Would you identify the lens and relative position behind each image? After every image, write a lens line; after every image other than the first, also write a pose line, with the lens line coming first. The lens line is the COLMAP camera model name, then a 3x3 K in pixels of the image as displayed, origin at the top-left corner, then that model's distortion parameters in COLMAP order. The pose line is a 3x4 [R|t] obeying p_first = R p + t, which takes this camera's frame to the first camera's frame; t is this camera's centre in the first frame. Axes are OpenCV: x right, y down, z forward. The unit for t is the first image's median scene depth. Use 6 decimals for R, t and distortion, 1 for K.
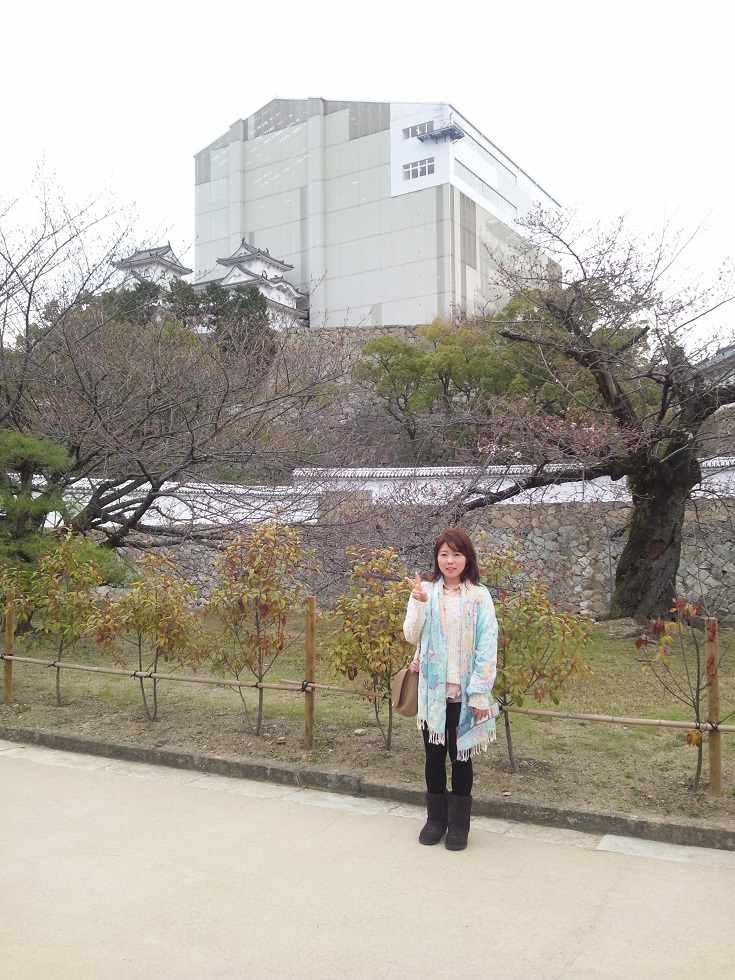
lens RADIAL K [[892.9, 0, 370.8], [0, 892.9, 484.7], [0, 0, 1]] dist [0.032071, 0.000000]
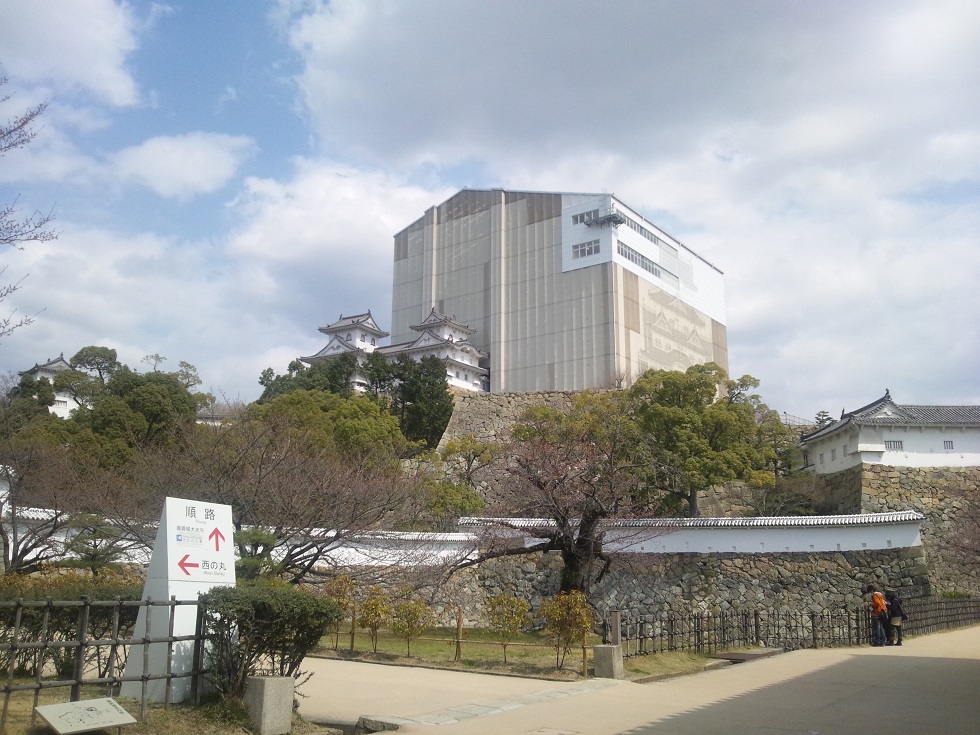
lens RADIAL K [[892.9, 0, 485.4], [0, 892.9, 372.4], [0, 0, 1]] dist [0.032071, 0.000000]
pose [[0.995513, 0.001455, -0.094614, 0.033219], [-0.017094, 0.986197, -0.164692, -0.007301], [0.093068, 0.165571, 0.981797, -0.102834]]
